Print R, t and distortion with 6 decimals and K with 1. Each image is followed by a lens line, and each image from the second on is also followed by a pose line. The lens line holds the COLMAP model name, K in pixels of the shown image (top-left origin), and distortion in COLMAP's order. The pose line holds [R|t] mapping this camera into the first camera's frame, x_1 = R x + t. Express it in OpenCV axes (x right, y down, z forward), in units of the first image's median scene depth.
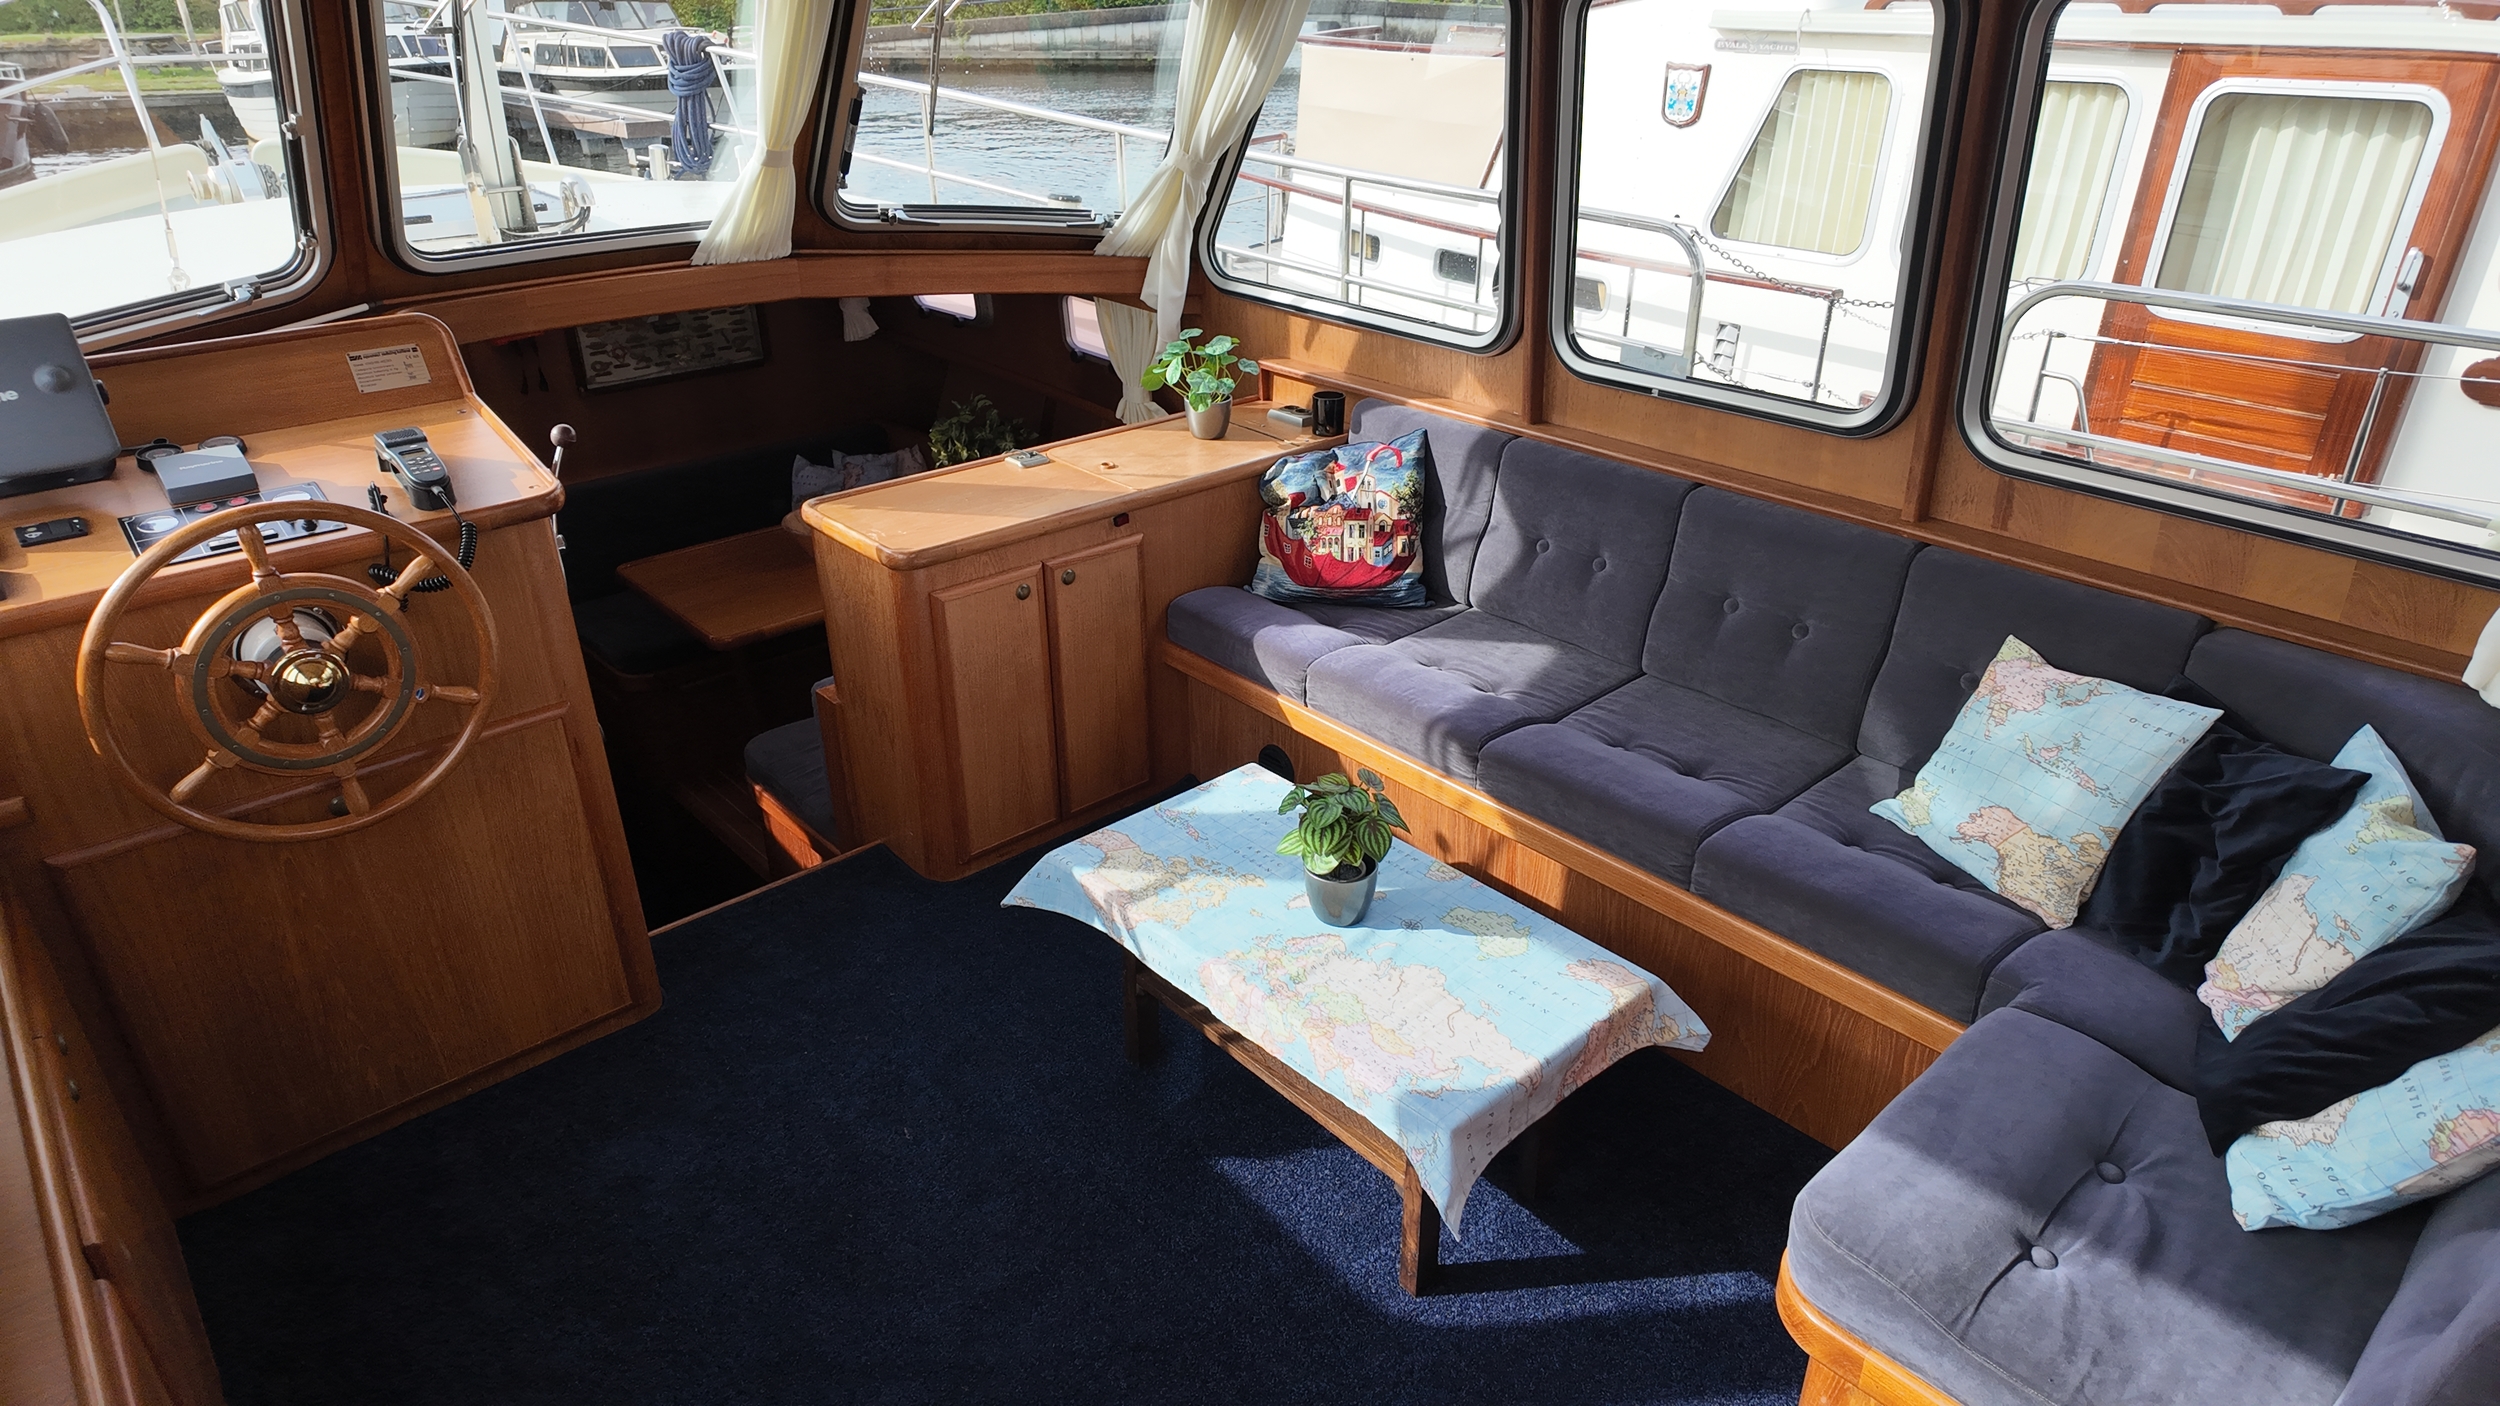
lens RADIAL K [[1459.1, 0, 1249.2], [0, 1459.1, 696.5], [0, 0, 1]] dist [0.106892, -0.142945]
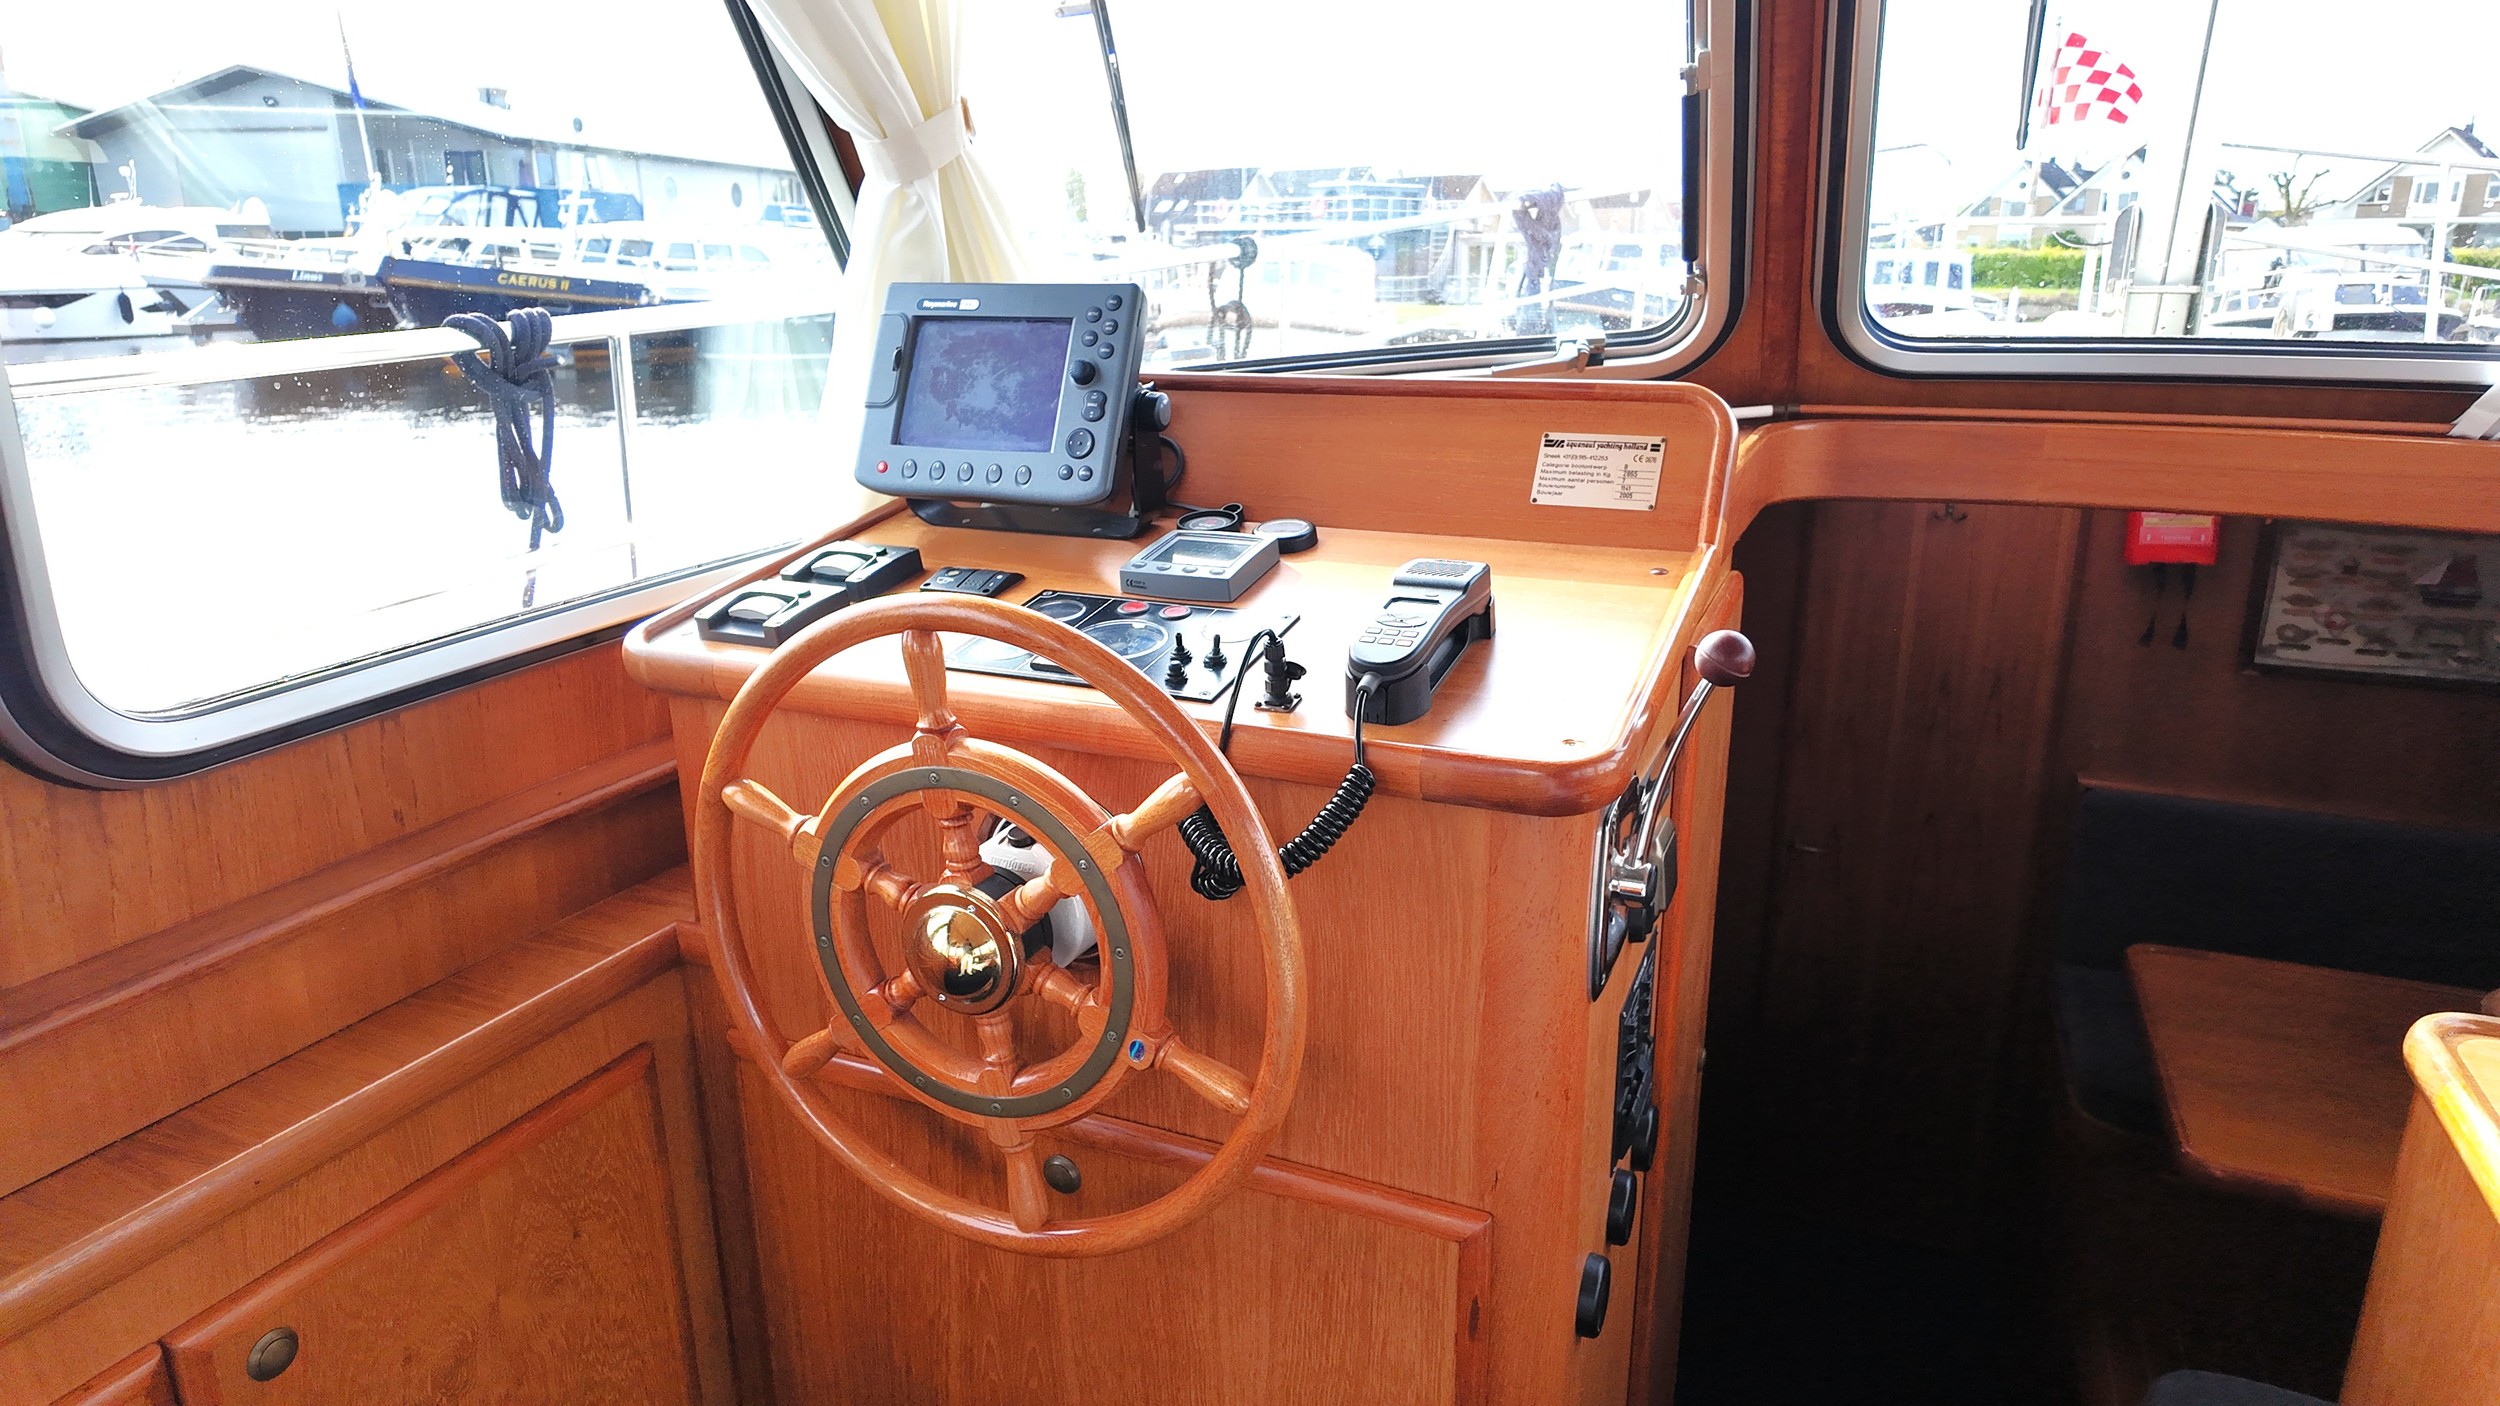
lens RADIAL K [[1461.5, 0, 1250.0], [0, 1461.5, 703.0], [0, 0, 1]] dist [0.071329, -0.069959]
pose [[0.422993, 0.270899, -0.864691, -0.081332], [-0.405311, 0.910045, 0.086837, -0.075483], [0.810432, 0.313737, 0.494741, 0.358798]]
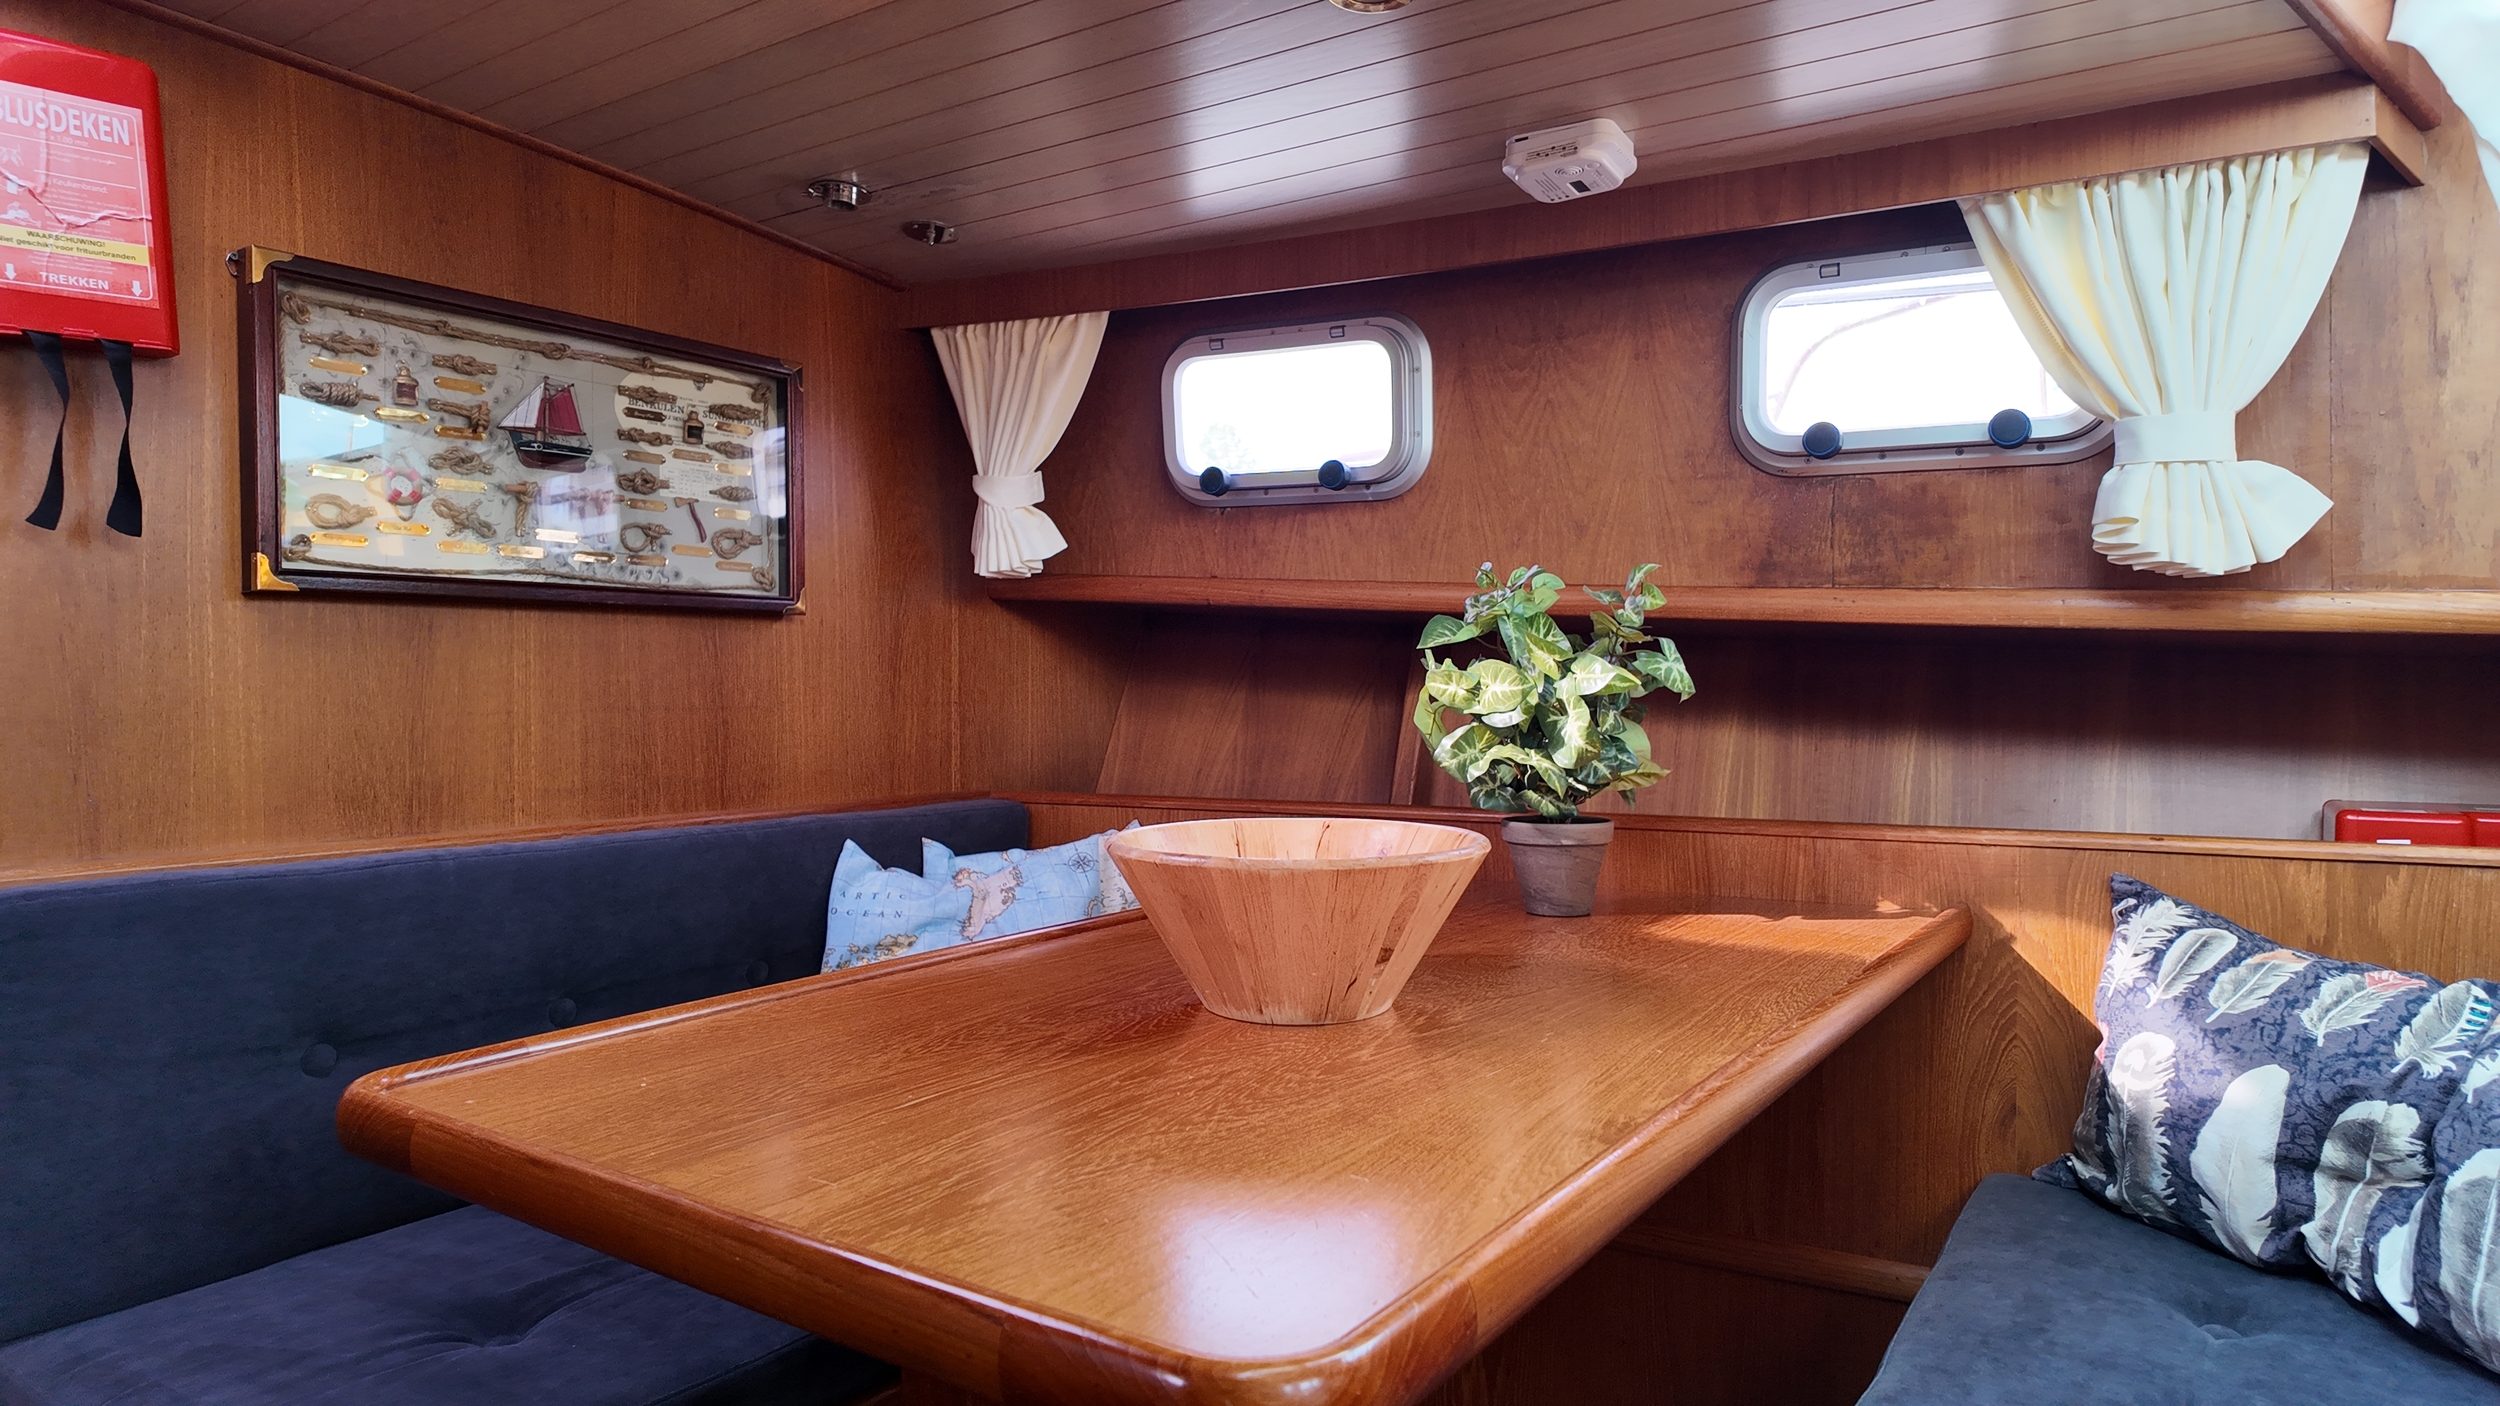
lens RADIAL K [[1490.4, 0, 1238.7], [0, 1490.4, 693.1], [0, 0, 1]] dist [0.074796, -0.046689]
pose [[0.973333, 0.004711, 0.229347, -0.324152], [0.095076, 0.901590, -0.422015, -0.030163], [-0.208765, 0.432567, 0.877099, 0.691760]]
